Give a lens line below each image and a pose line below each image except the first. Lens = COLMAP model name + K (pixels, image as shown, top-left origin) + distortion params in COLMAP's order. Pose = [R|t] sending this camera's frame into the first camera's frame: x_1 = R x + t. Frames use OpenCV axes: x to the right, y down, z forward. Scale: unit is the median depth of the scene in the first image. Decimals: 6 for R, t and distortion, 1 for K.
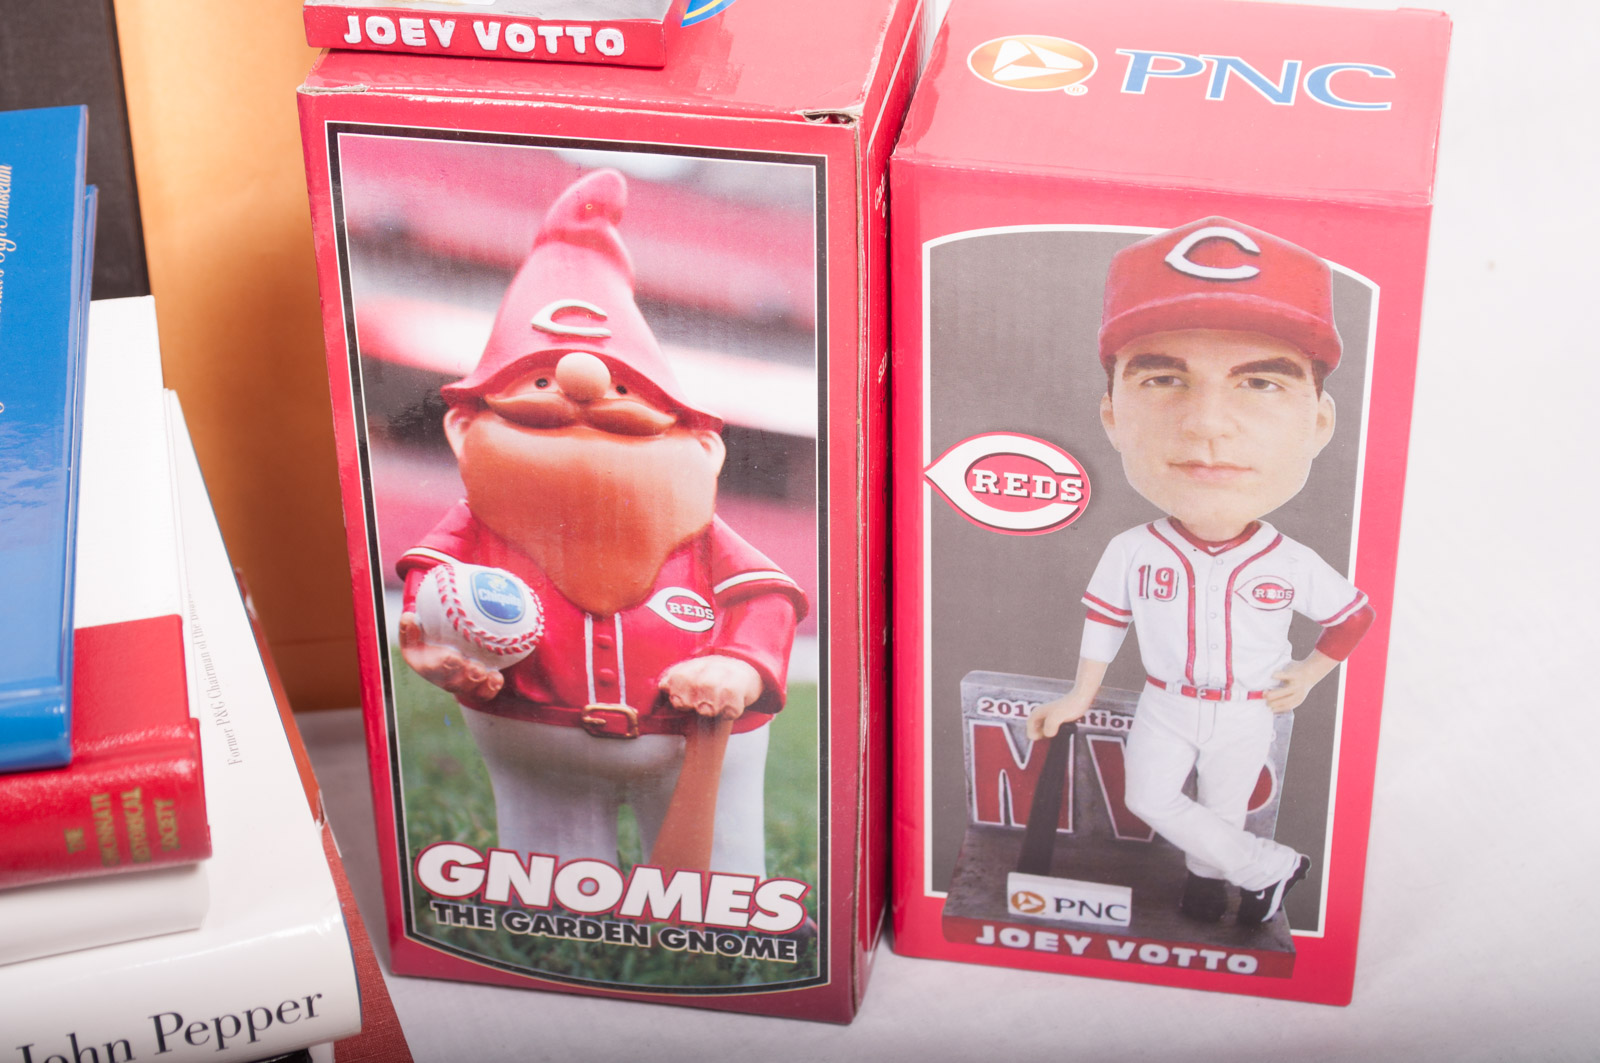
lens RADIAL K [[3125.4, 0, 800.0], [0, 3125.4, 531.5], [0, 0, 1]] dist [-0.000344, 0.227135]
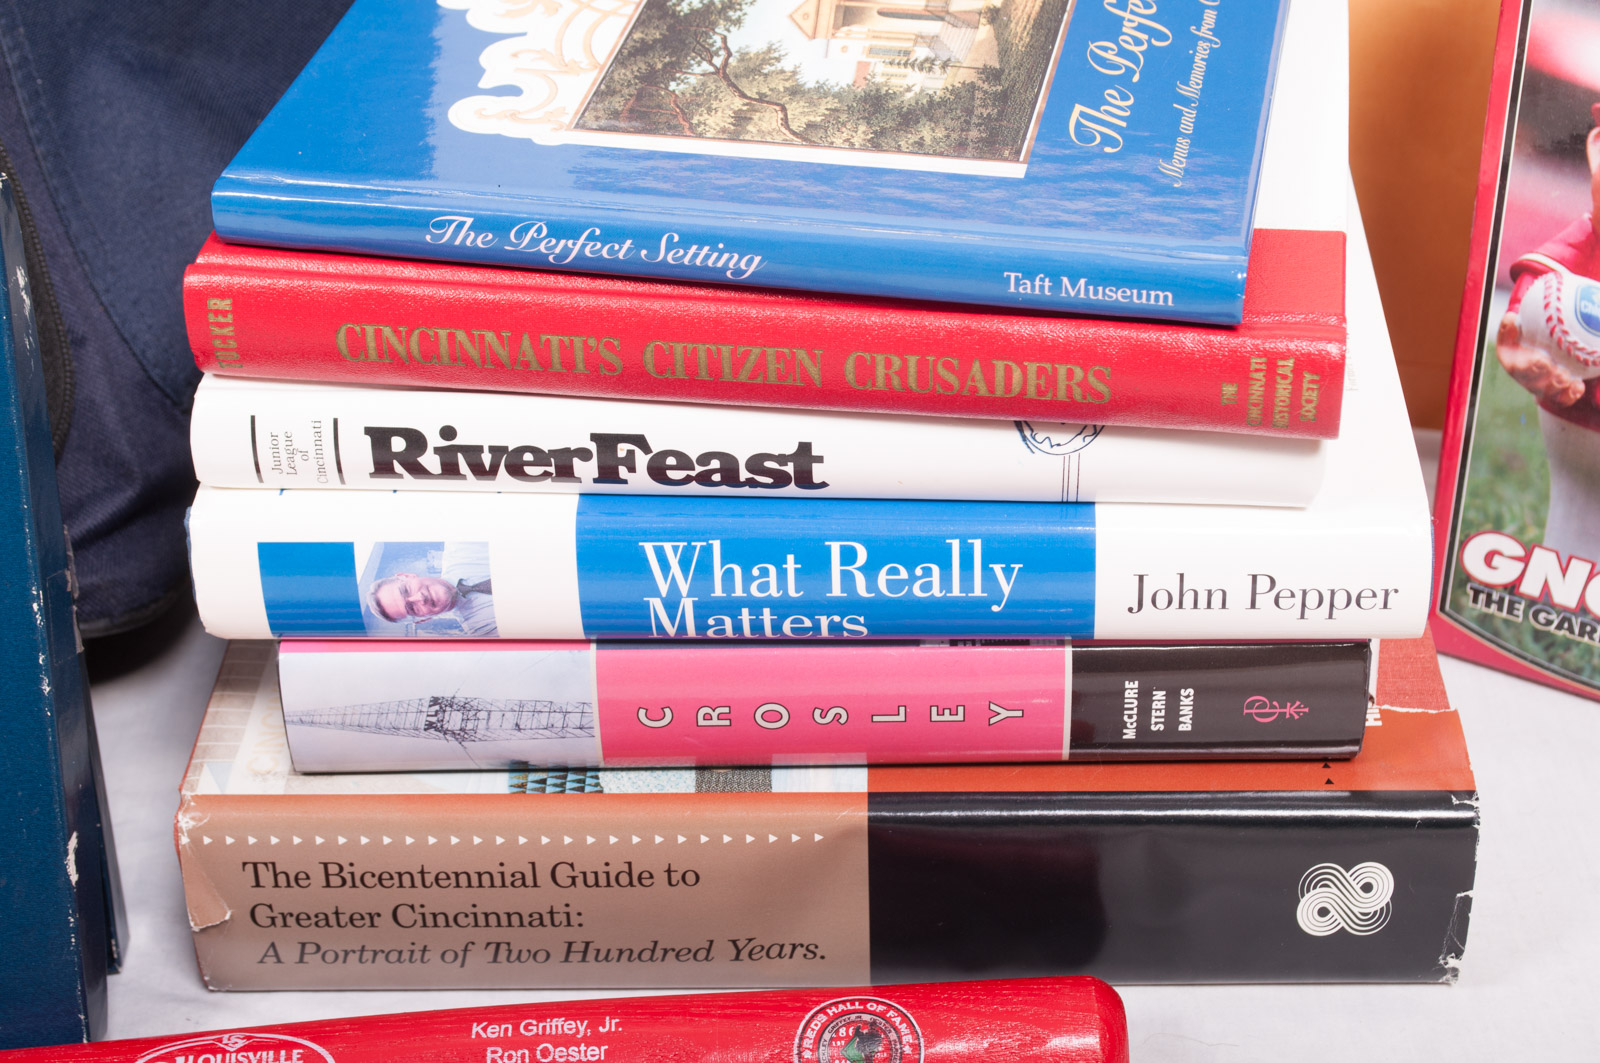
lens RADIAL K [[2701.9, 0, 800.0], [0, 2701.9, 531.5], [0, 0, 1]] dist [-0.000272, 0.040474]
pose [[0.930002, 0.197245, -0.310145, -0.047896], [-0.188235, 0.980348, 0.059035, 0.095396], [0.315695, 0.003478, 0.948854, 0.003976]]
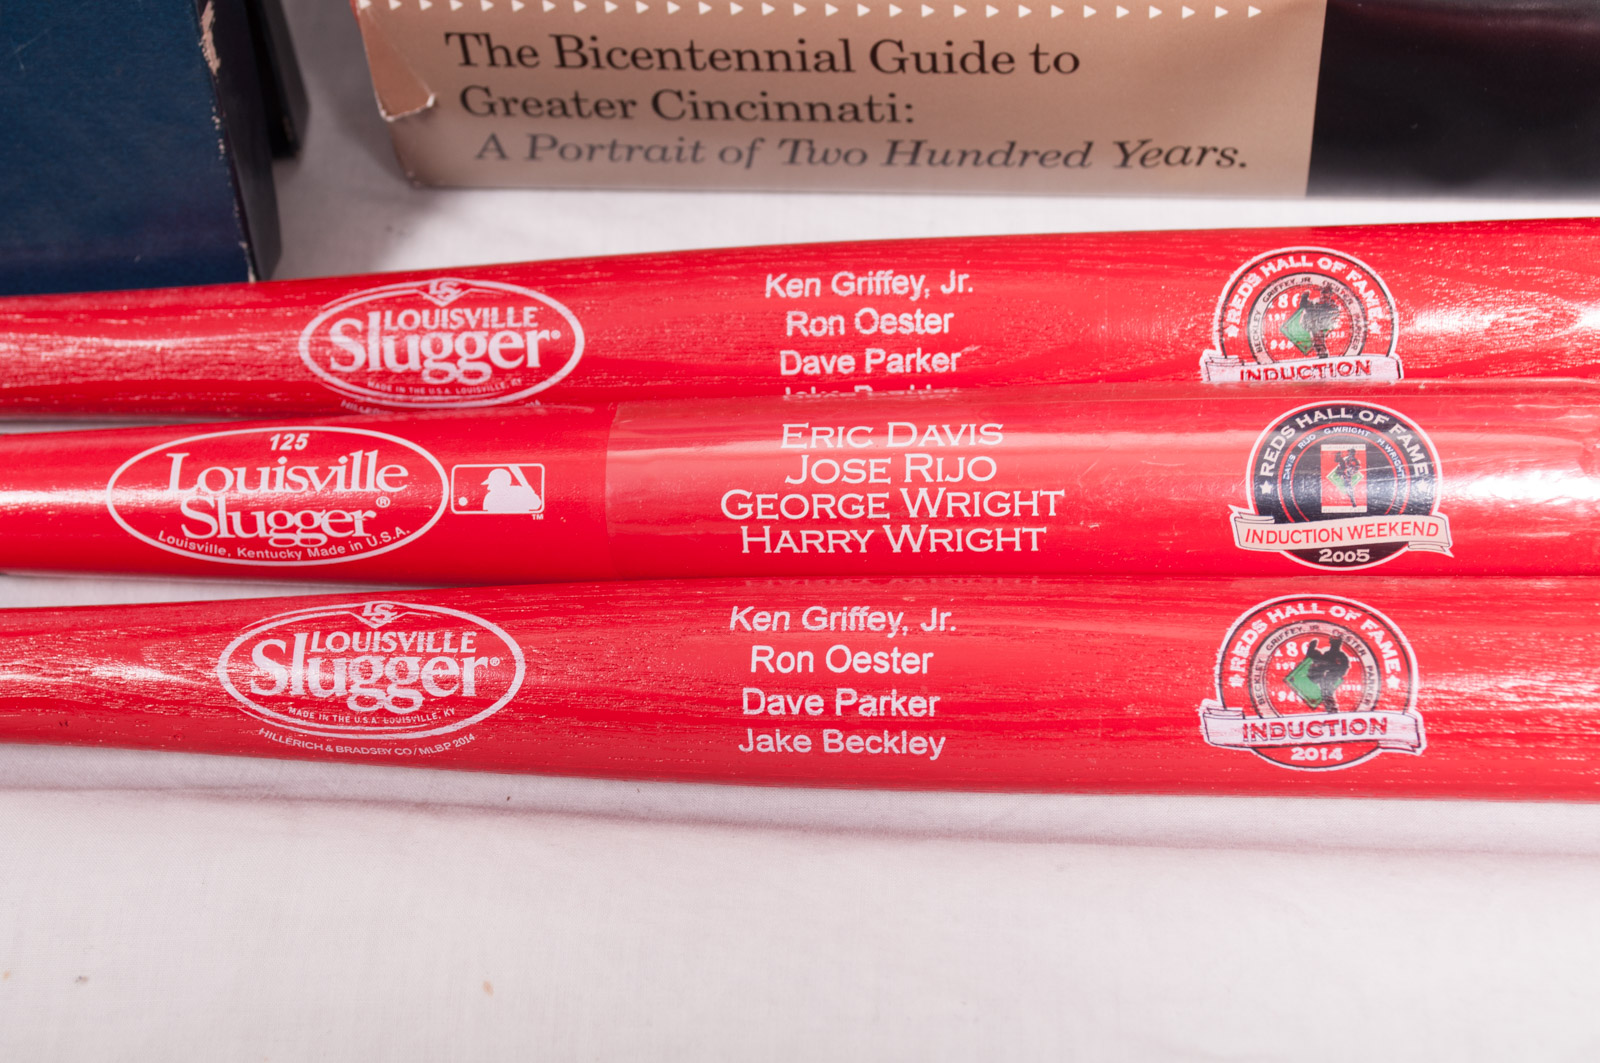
lens RADIAL K [[2701.9, 0, 800.0], [0, 2701.9, 531.5], [0, 0, 1]] dist [-0.000272, 0.040474]
pose [[0.898291, 0.327537, -0.292904, -0.172369], [-0.173470, 0.876803, 0.448470, 0.089864], [0.403709, -0.352047, 0.844442, 0.244656]]
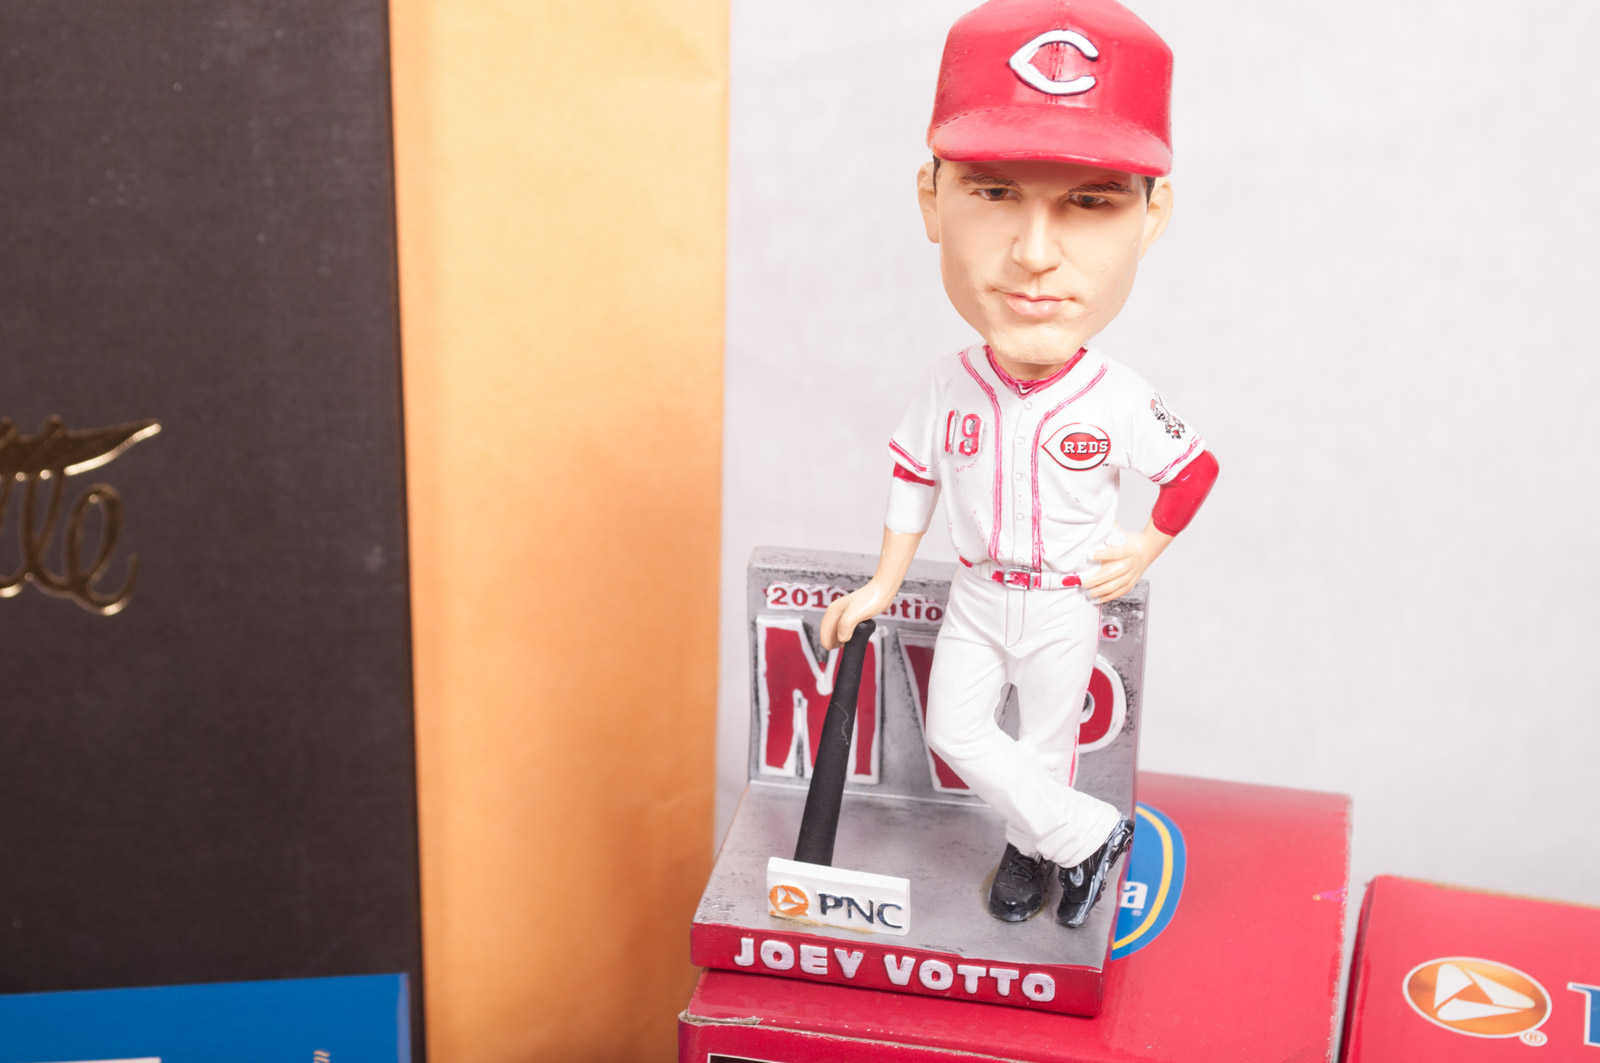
lens RADIAL K [[3125.4, 0, 800.0], [0, 3125.4, 531.5], [0, 0, 1]] dist [-0.000344, 0.227135]
pose [[0.998783, 0.047548, -0.013128, -0.112512], [-0.049055, 0.985354, -0.163311, -0.123916], [0.005171, 0.163756, 0.986487, 0.091698]]
